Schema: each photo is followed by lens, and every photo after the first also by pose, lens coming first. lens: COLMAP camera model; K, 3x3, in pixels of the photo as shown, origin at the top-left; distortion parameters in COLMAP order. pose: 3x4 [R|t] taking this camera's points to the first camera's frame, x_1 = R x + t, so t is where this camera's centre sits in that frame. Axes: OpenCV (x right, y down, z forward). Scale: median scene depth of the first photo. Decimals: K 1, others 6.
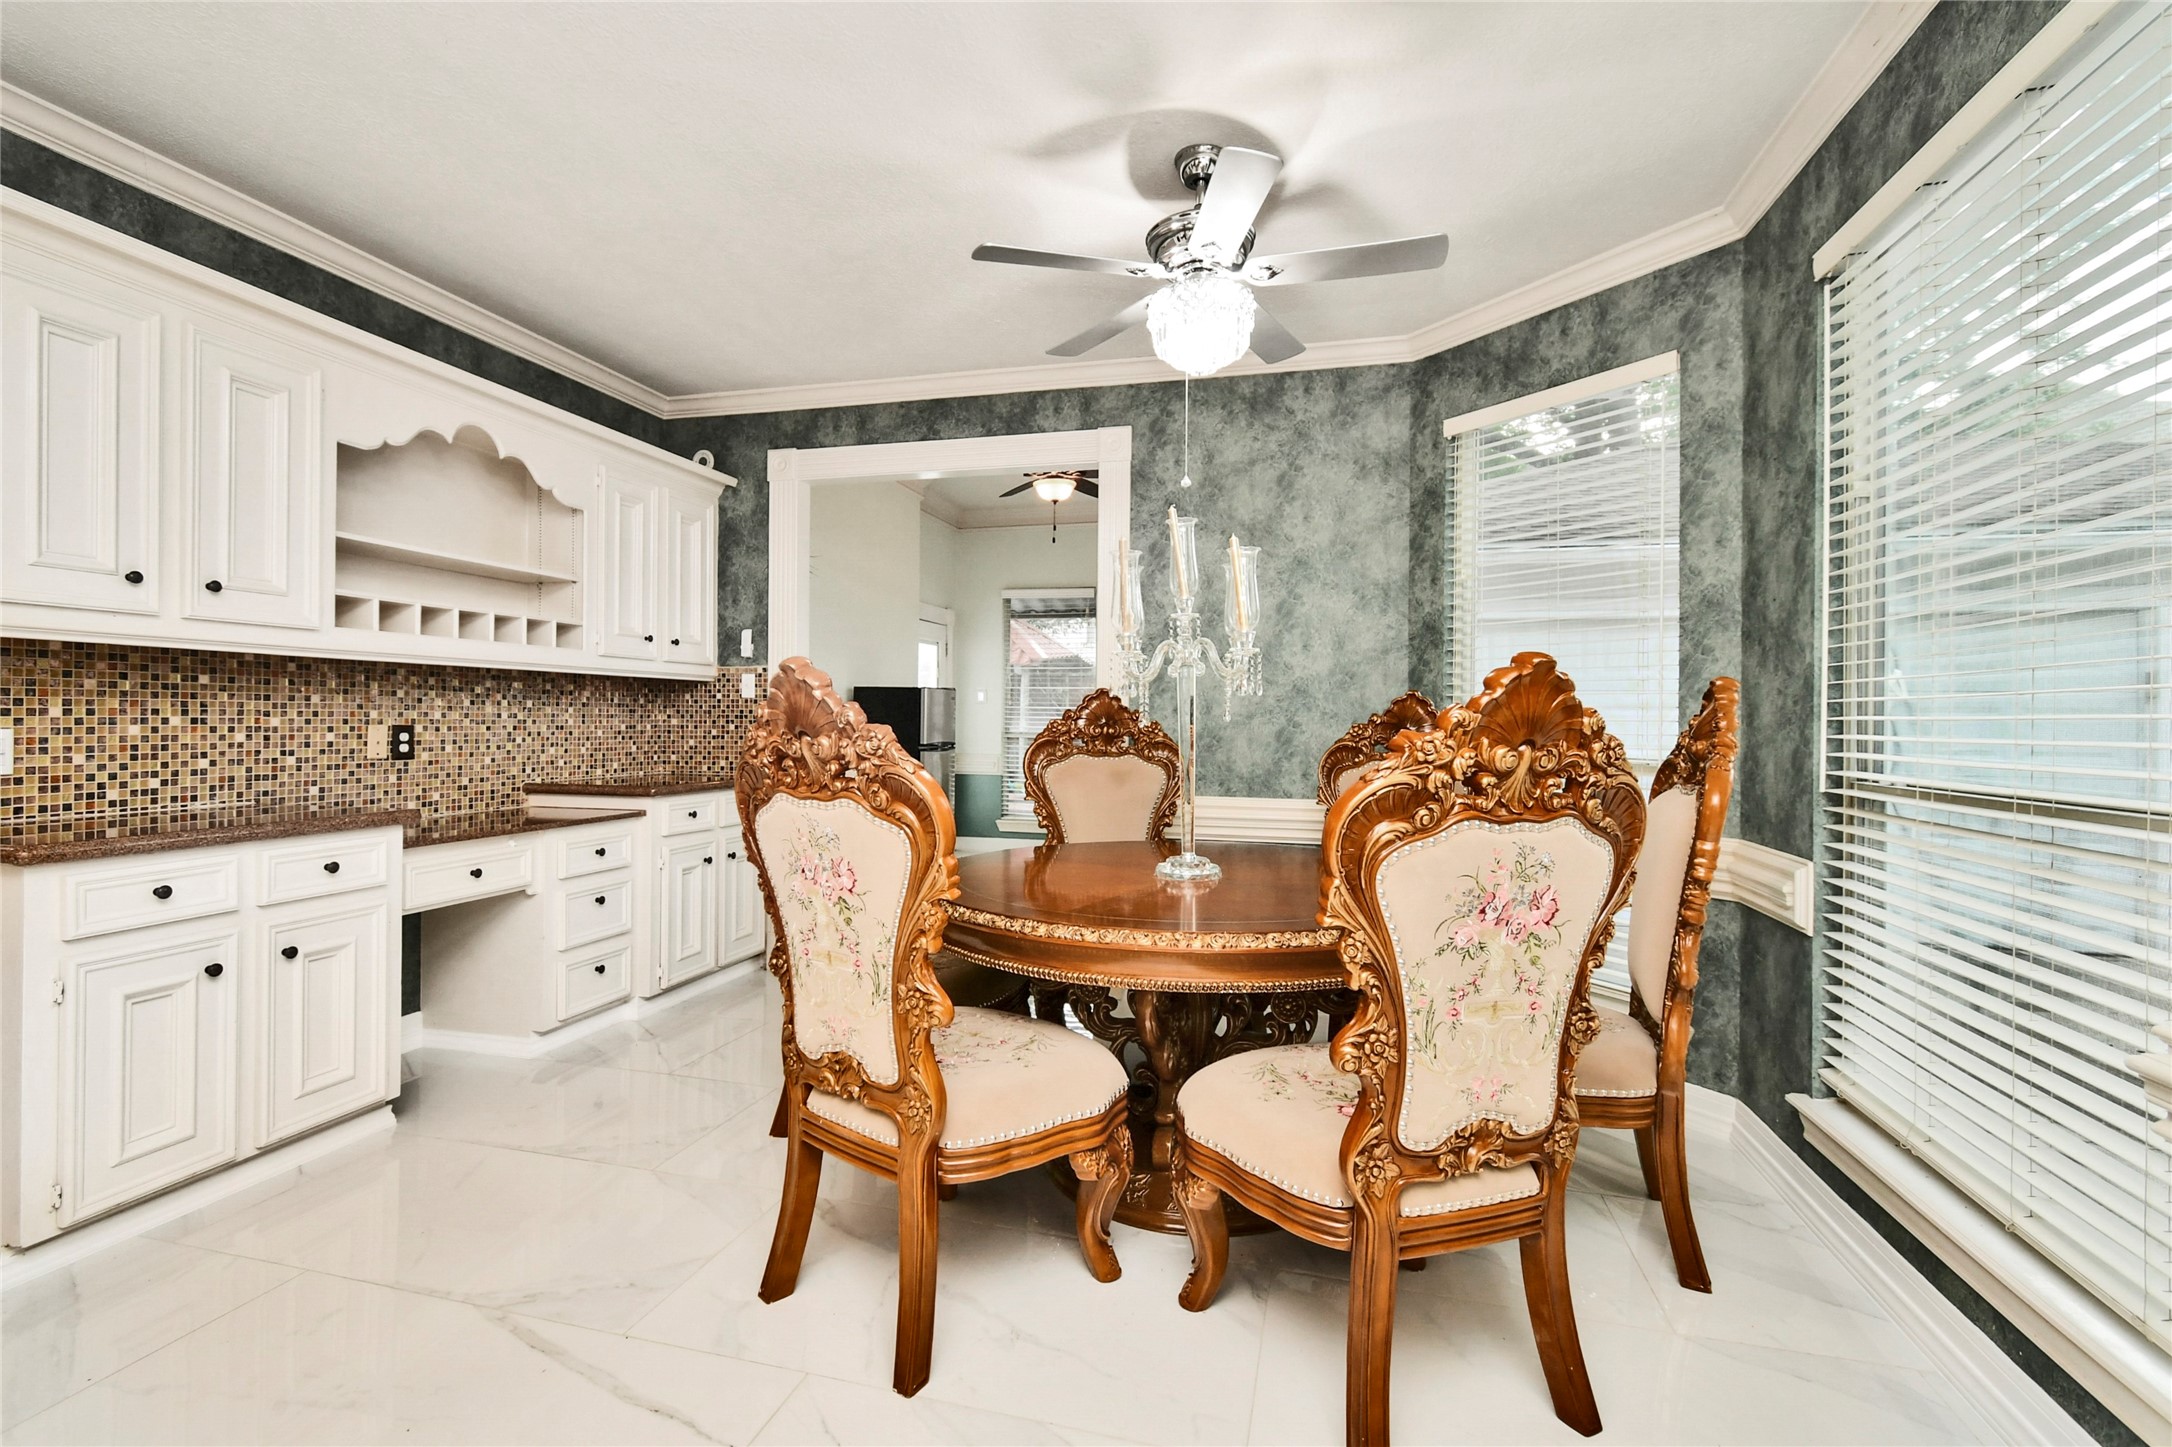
lens RADIAL K [[979.1, 0, 1088.0], [0, 979.1, 725.9], [0, 0, 1]] dist [0.004001, -0.002738]
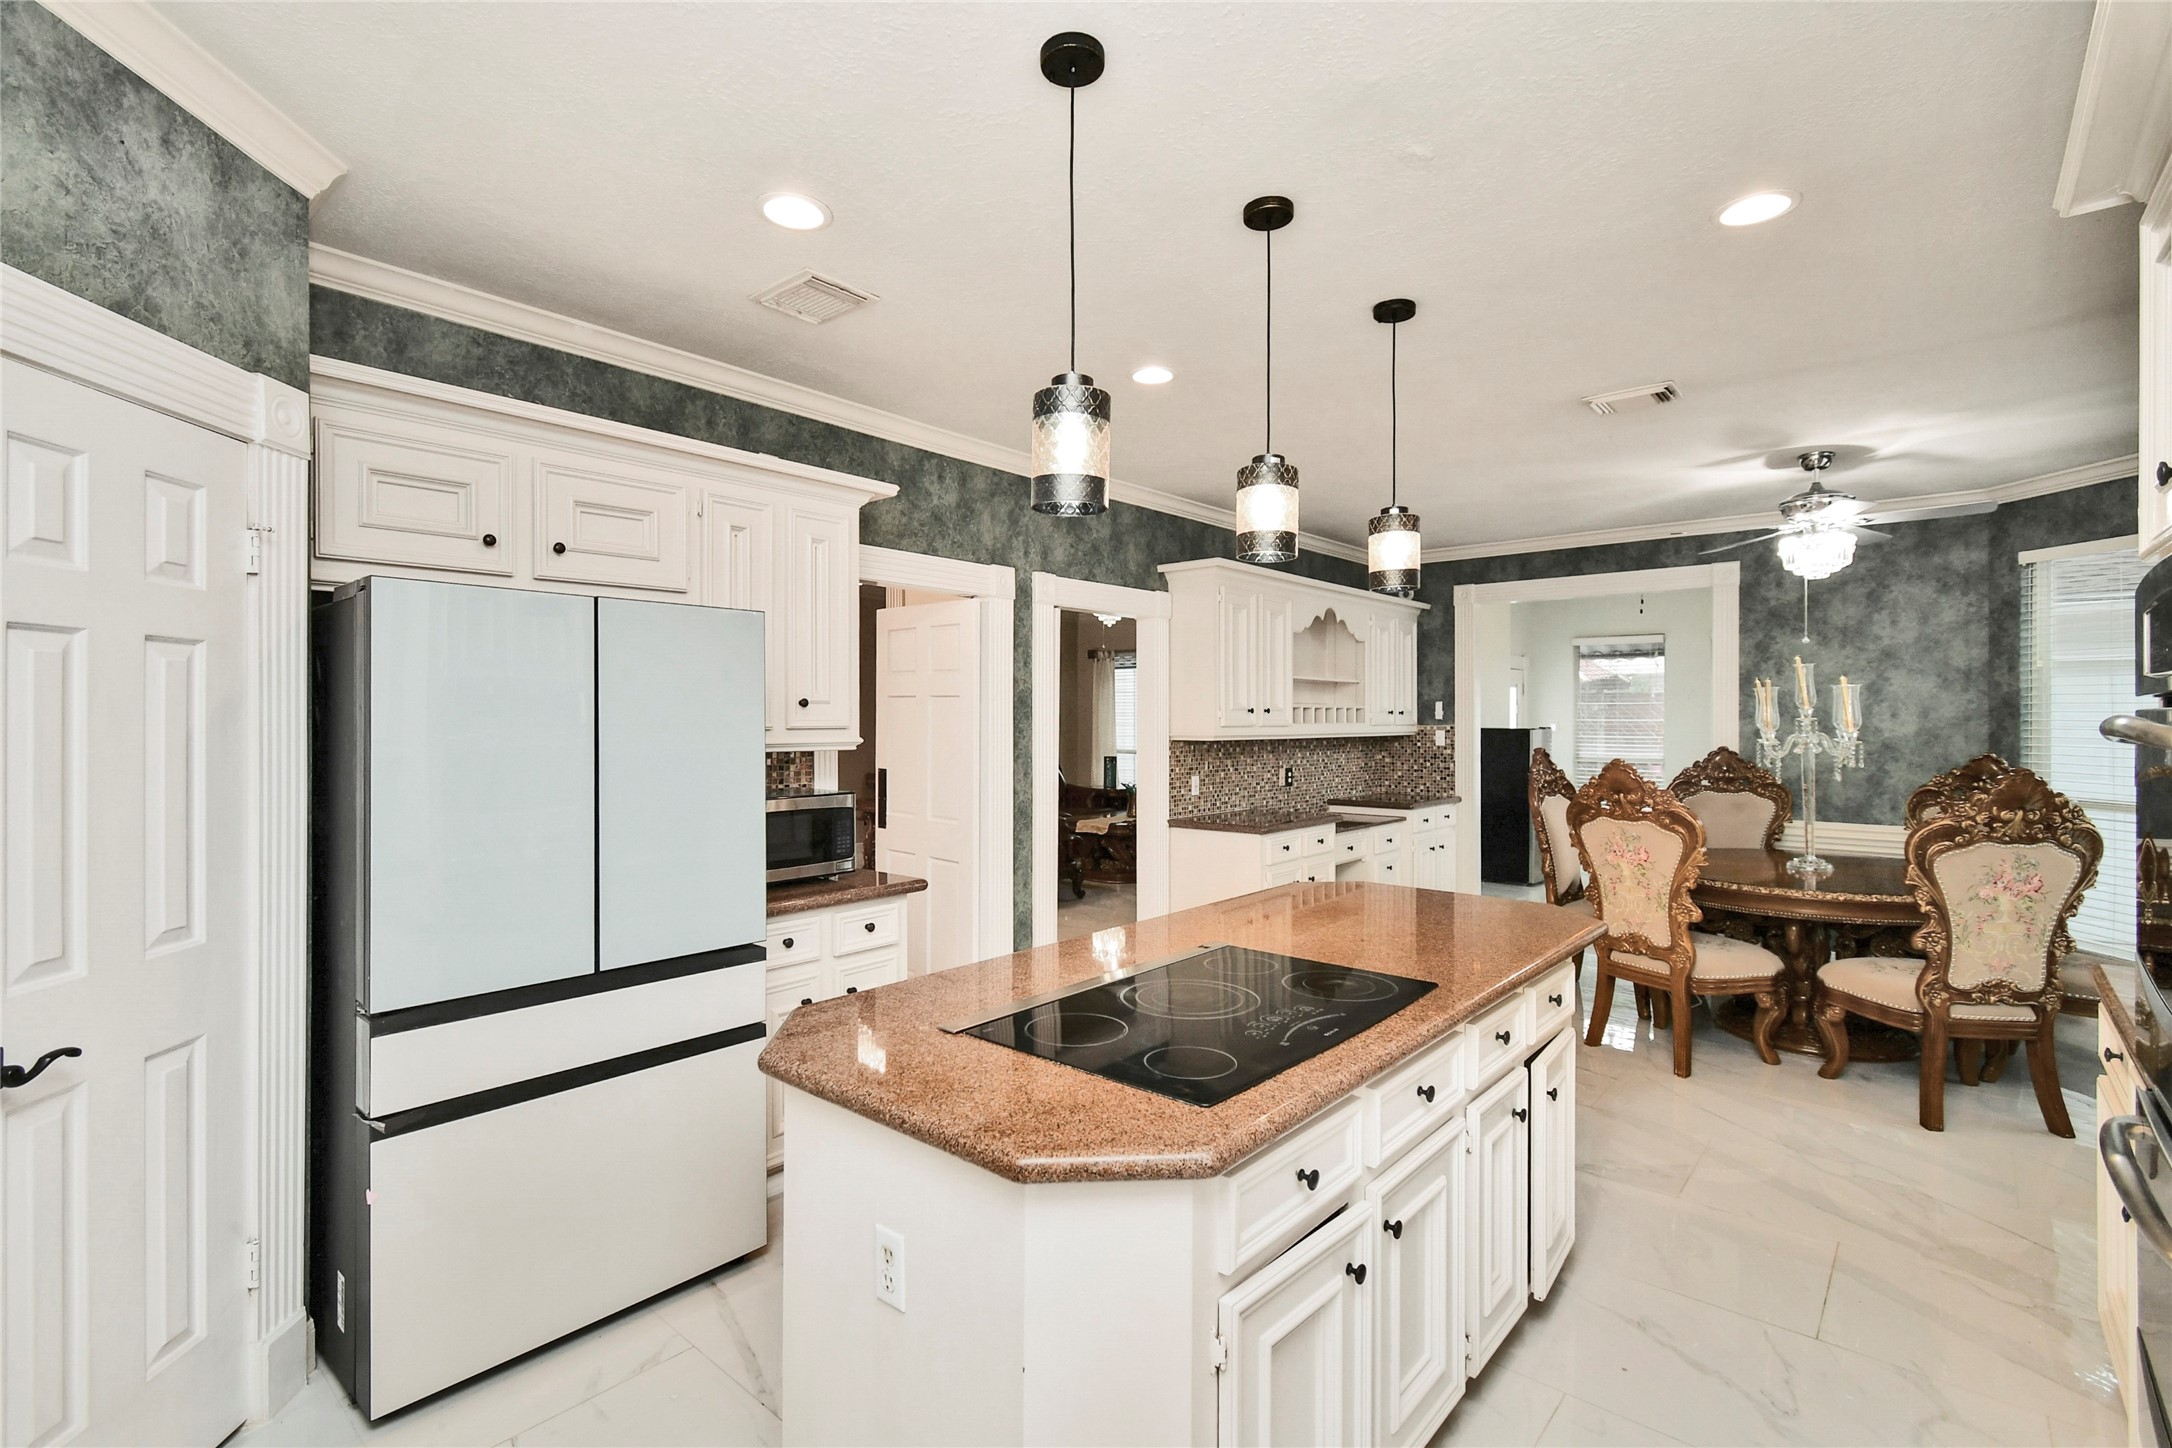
lens RADIAL K [[979.1, 0, 1097.9], [0, 979.1, 724.4], [0, 0, 1]] dist [0.004001, -0.002738]
pose [[0.895163, -0.007228, -0.445680, -0.188172], [0.005073, 0.999969, -0.006028, -0.074382], [0.445710, 0.003135, 0.895172, -0.837978]]
